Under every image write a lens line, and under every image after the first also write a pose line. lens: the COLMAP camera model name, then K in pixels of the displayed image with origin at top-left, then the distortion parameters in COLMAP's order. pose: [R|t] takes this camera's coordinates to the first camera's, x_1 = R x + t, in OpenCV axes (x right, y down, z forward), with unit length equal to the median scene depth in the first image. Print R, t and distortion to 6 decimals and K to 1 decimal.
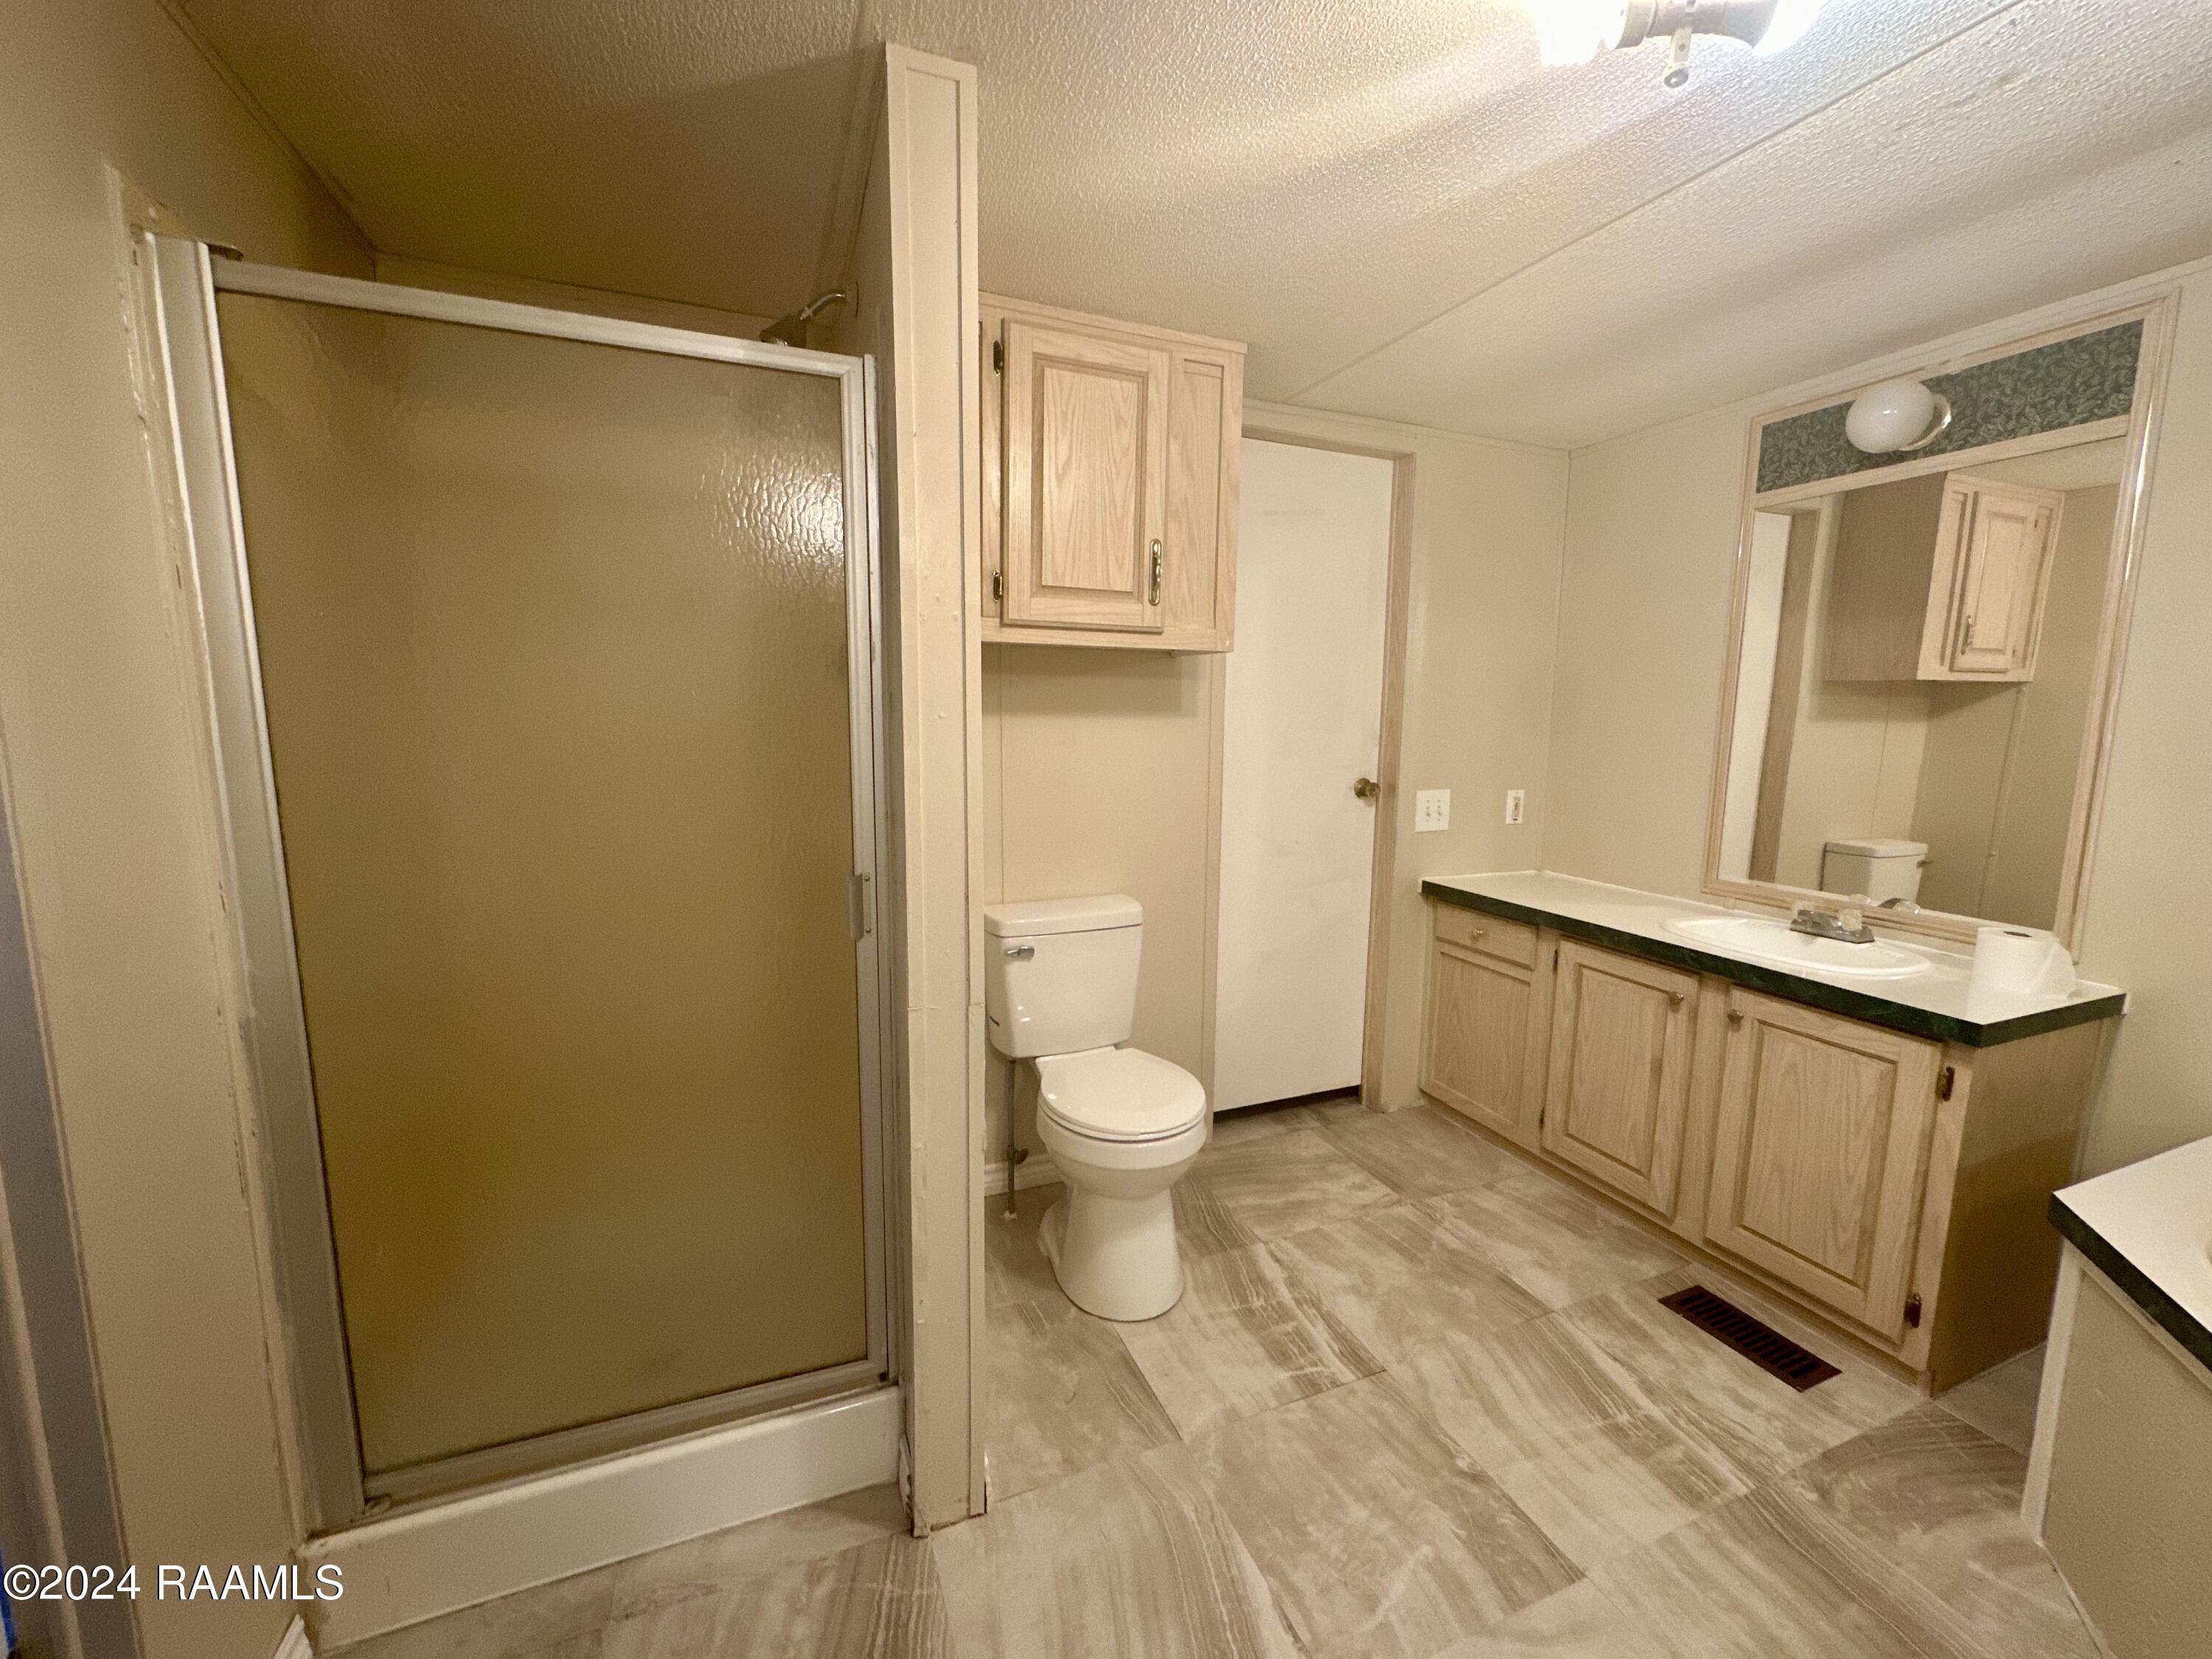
lens RADIAL K [[882.4, 0, 1106.9], [0, 882.4, 828.8], [0, 0, 1]] dist [-0.004015, 0.000165]
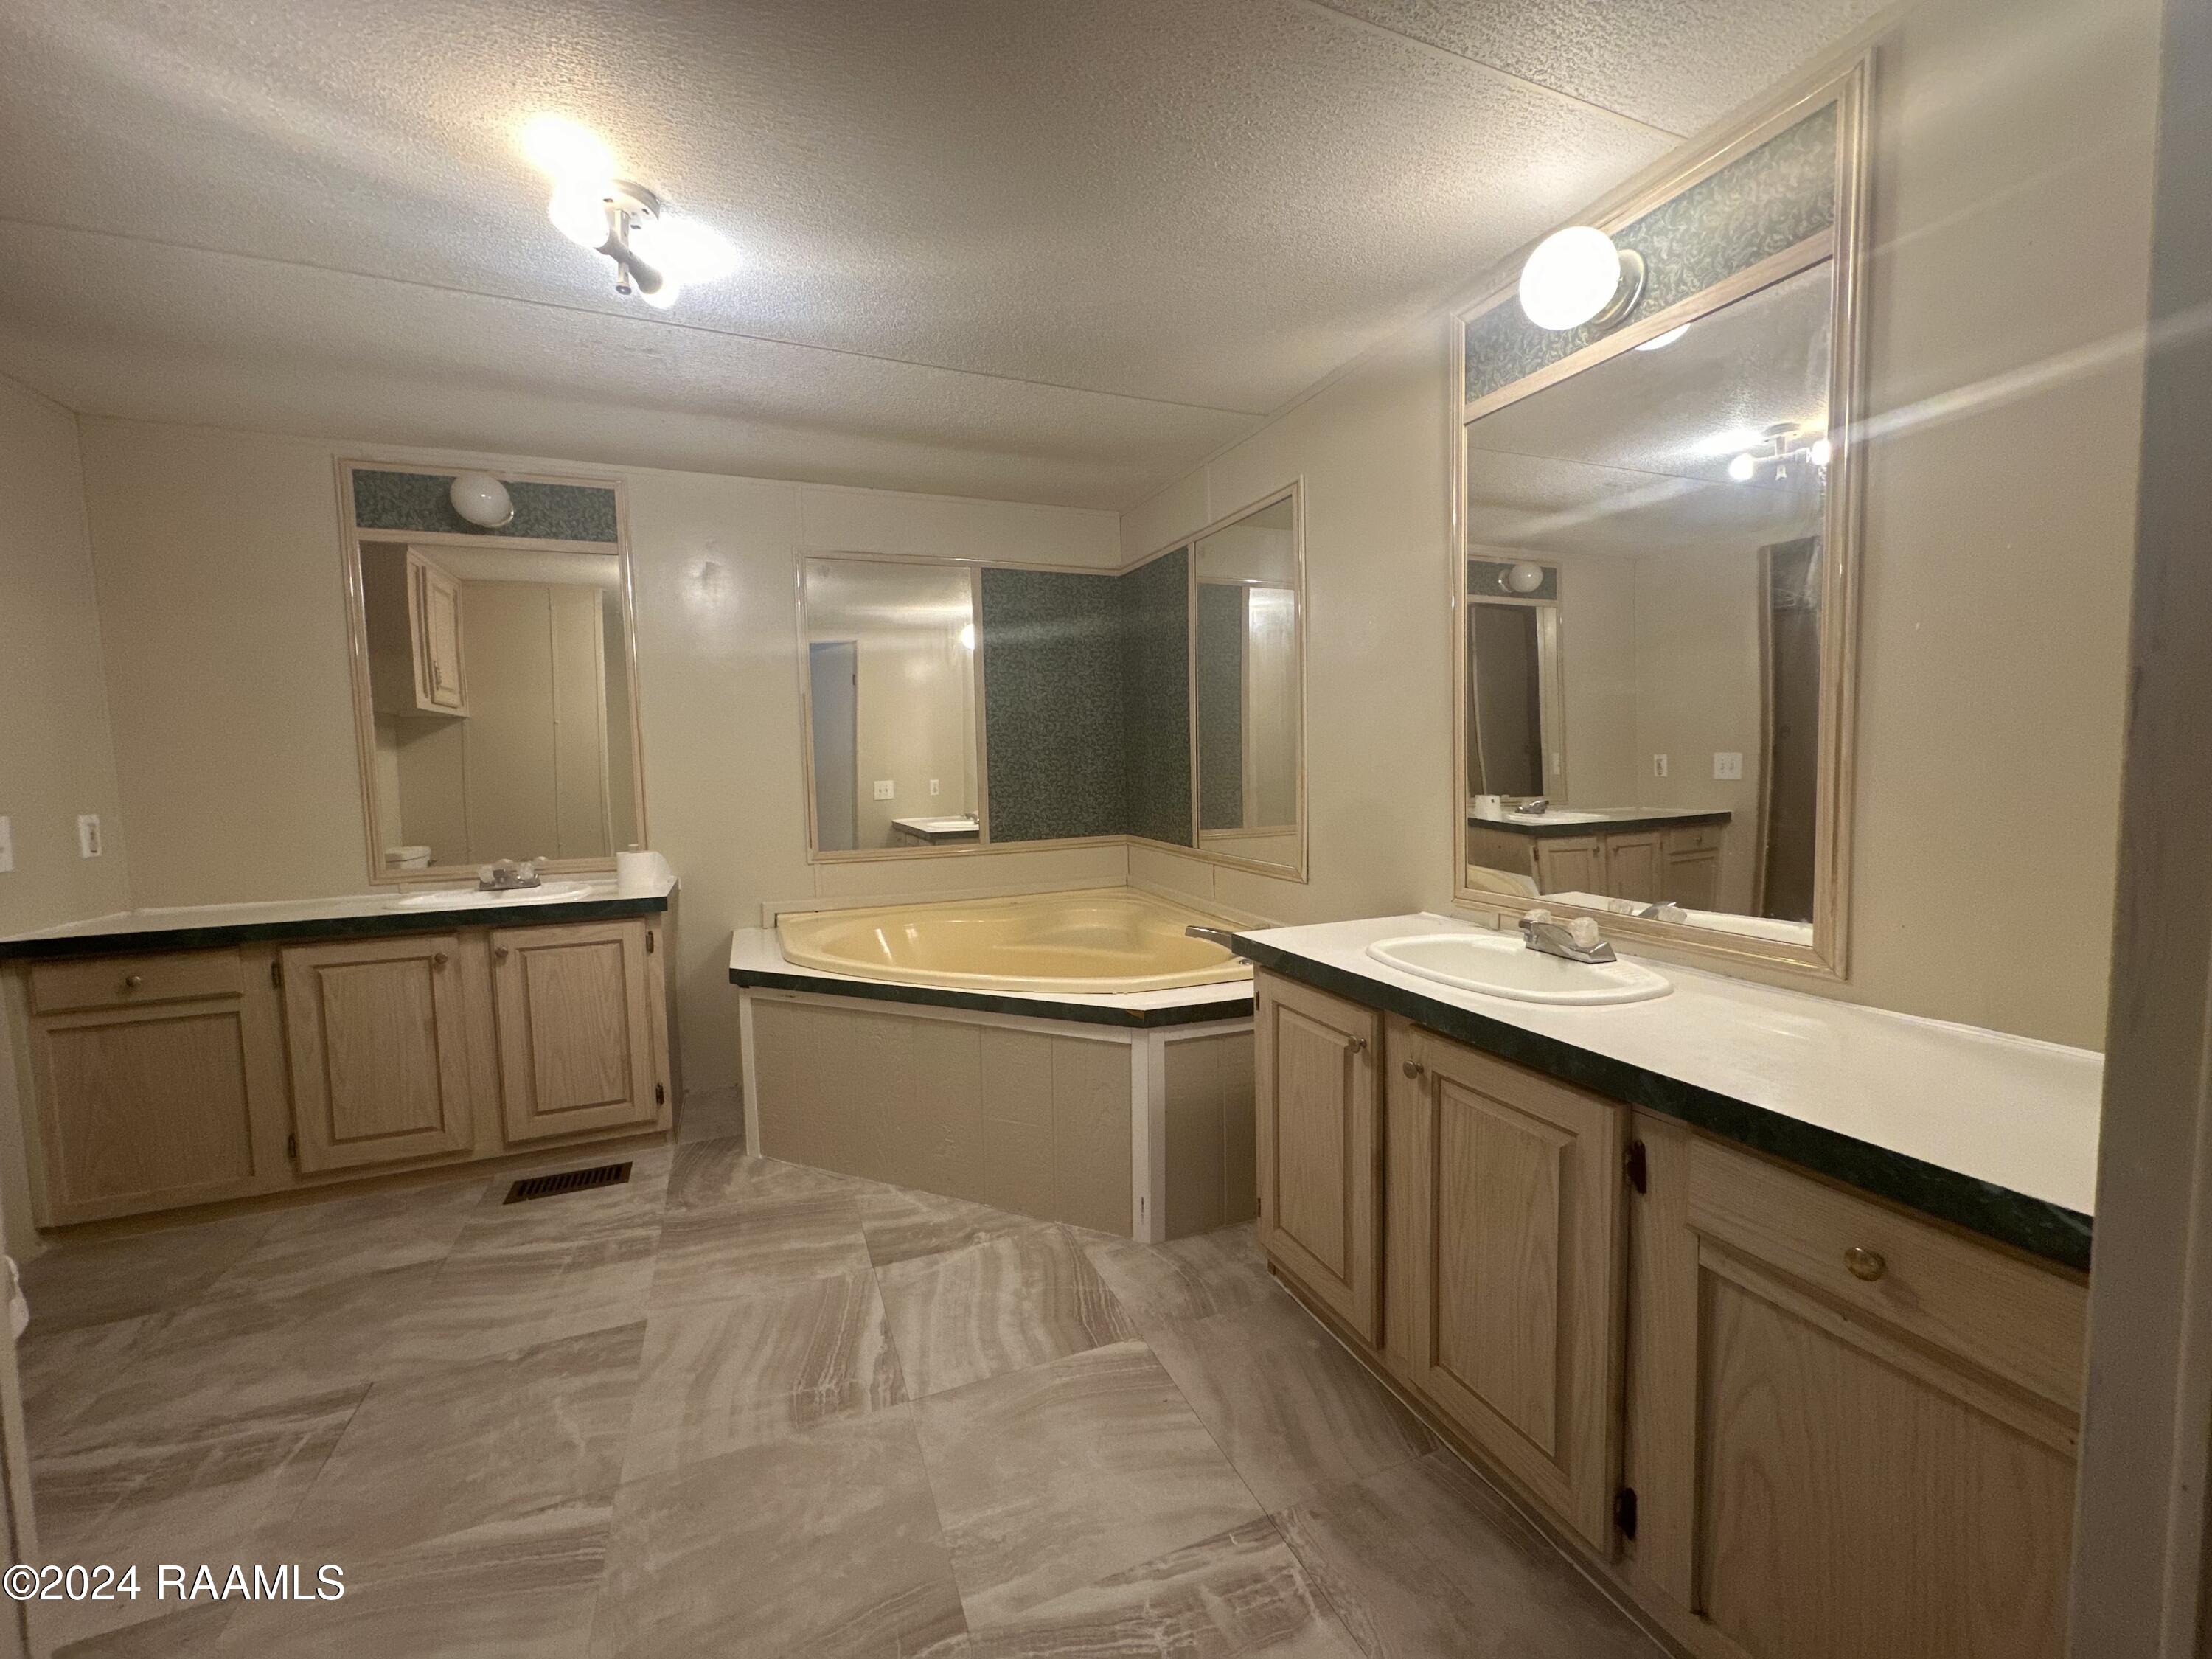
lens RADIAL K [[882.4, 0, 1104.6], [0, 882.4, 826.2], [0, 0, 1]] dist [-0.004015, 0.000165]
pose [[-0.004432, -0.078490, 0.996905, -0.583882], [0.154825, 0.984840, 0.078228, 0.080321], [-0.987932, 0.154693, 0.007787, 0.134641]]
